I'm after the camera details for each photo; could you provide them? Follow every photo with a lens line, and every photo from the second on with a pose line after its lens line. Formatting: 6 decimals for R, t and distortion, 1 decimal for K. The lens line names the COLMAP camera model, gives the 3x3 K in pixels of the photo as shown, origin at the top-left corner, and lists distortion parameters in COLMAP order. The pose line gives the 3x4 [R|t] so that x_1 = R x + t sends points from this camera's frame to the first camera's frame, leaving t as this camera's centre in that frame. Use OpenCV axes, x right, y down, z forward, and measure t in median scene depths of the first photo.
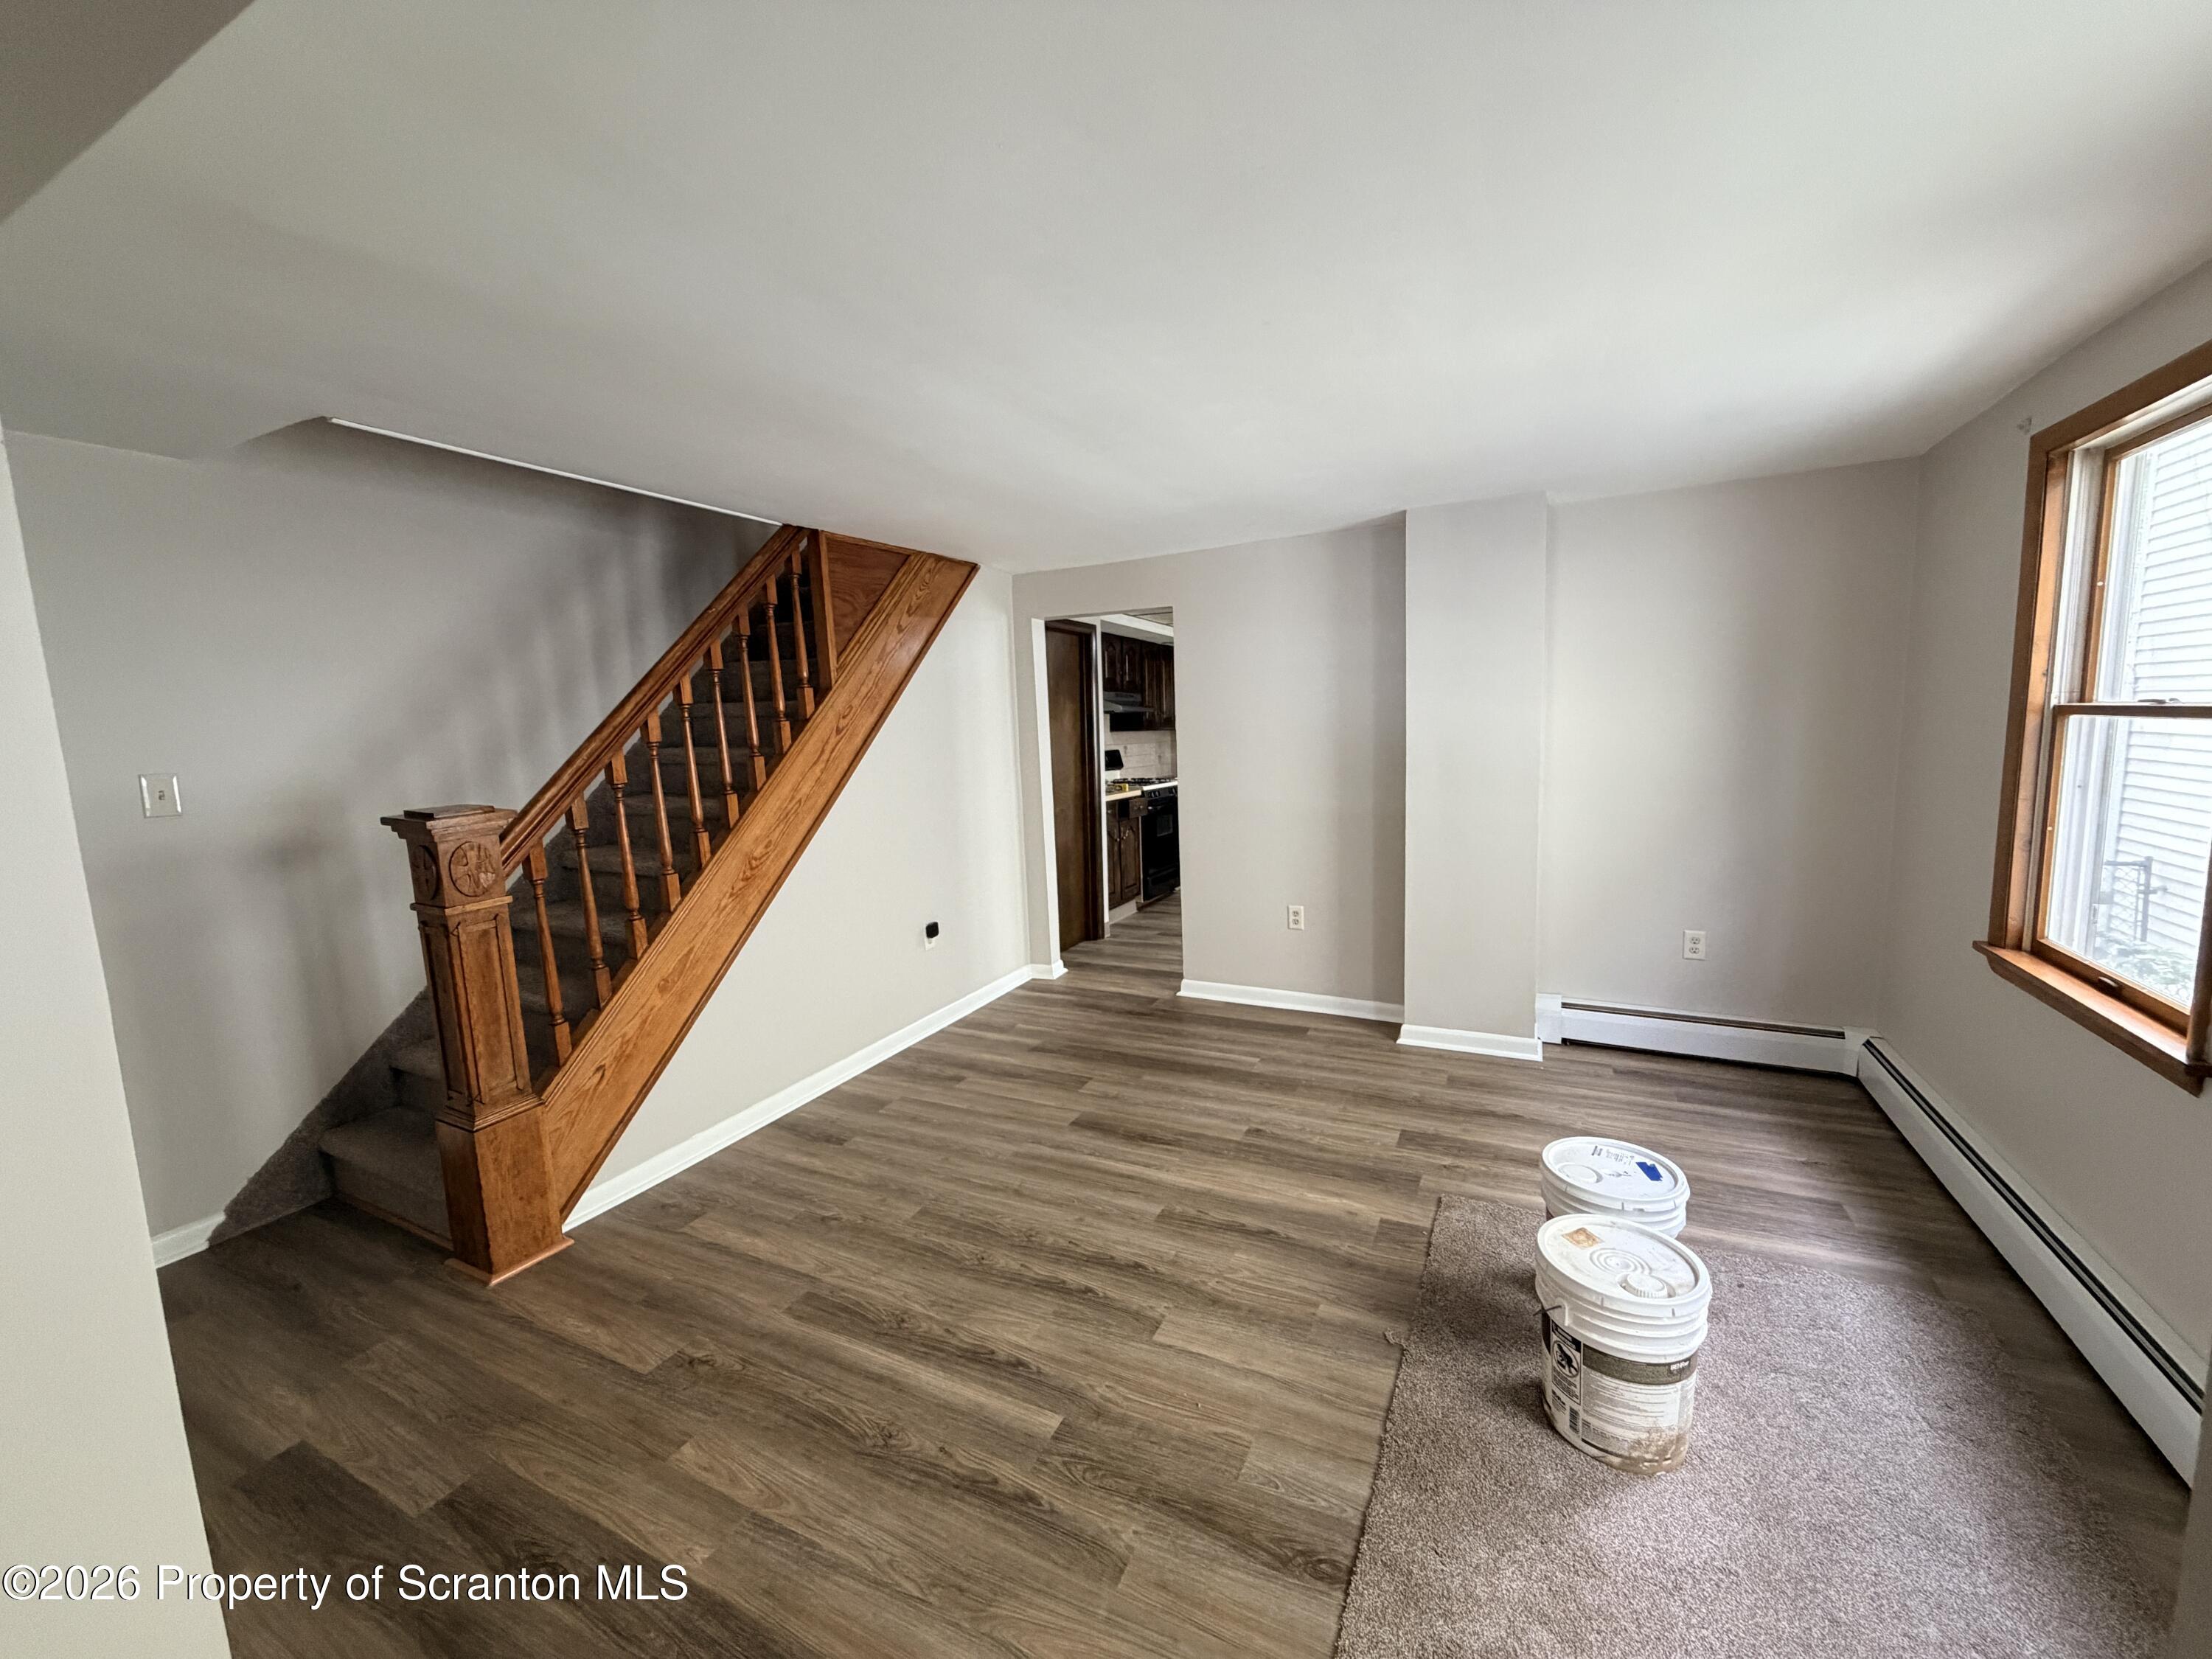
lens RADIAL K [[882.4, 0, 1103.9], [0, 882.4, 833.4], [0, 0, 1]] dist [0.000717, 0.000018]
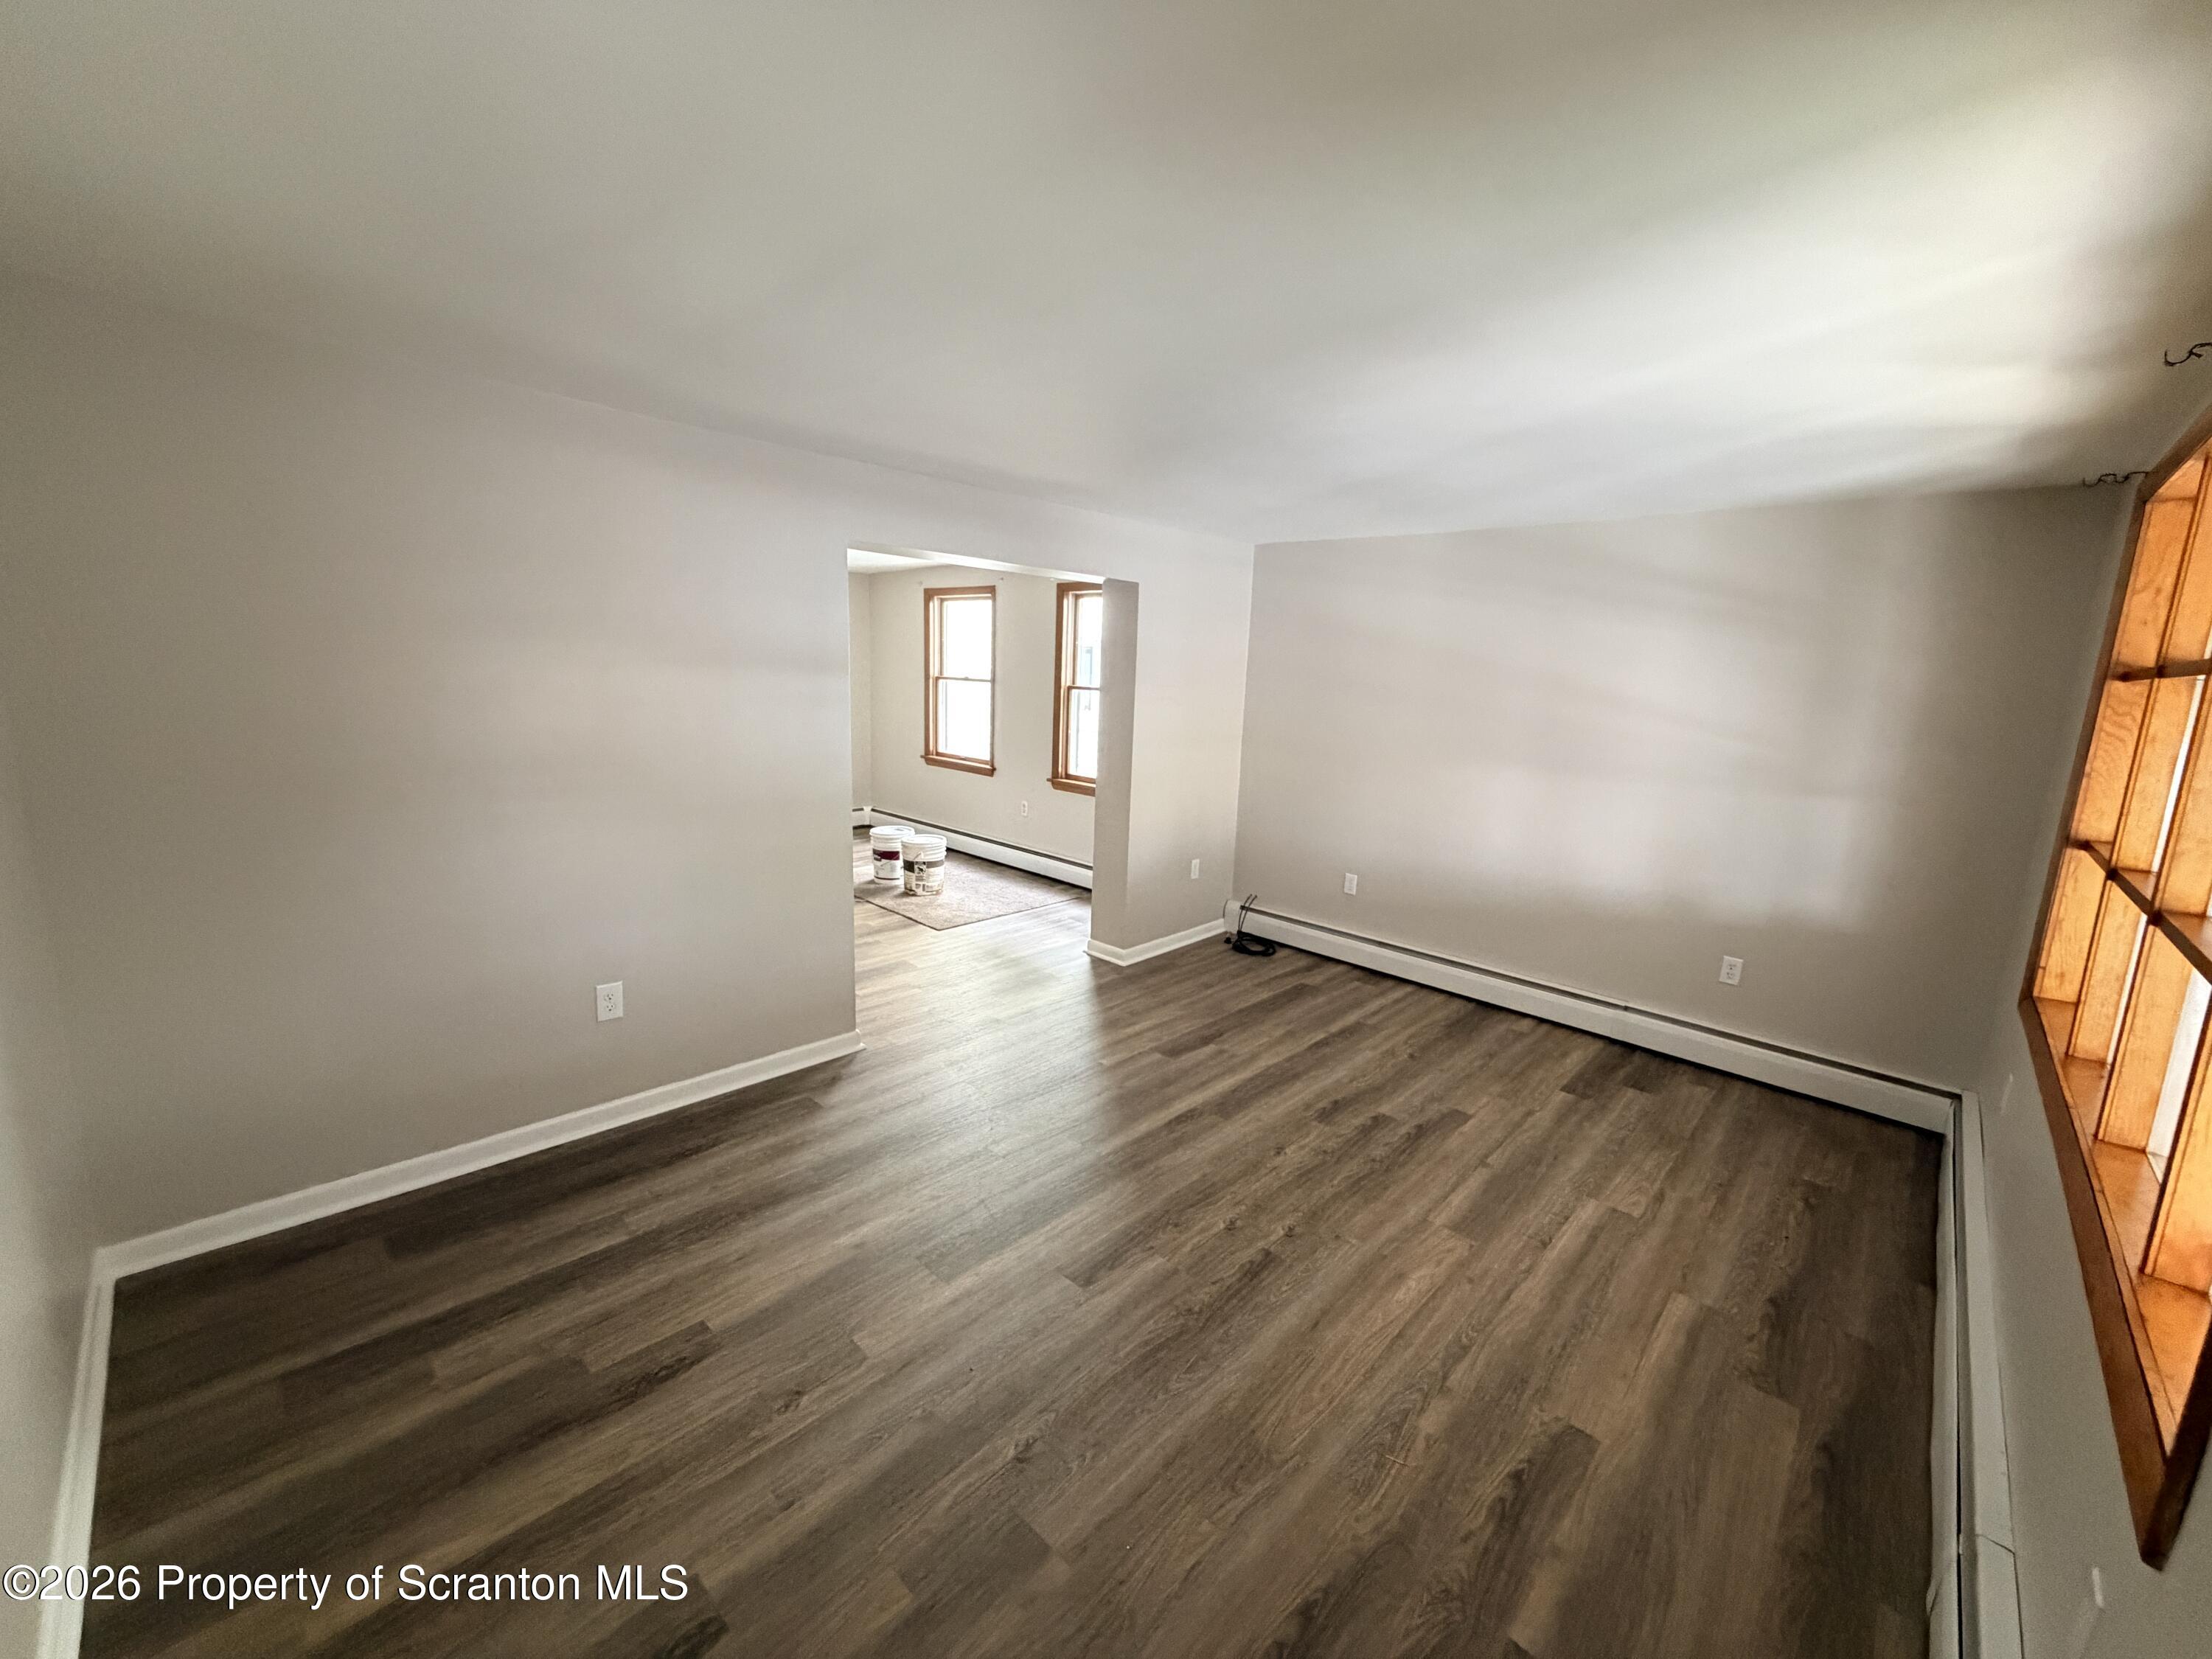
lens RADIAL K [[882.4, 0, 1102.5], [0, 882.4, 822.7], [0, 0, 1]] dist [0.000717, 0.000018]
pose [[0.287015, -0.116178, 0.950855, -1.819677], [0.071378, 0.992453, 0.099715, 0.102411], [-0.955263, 0.039250, 0.293142, -0.476564]]
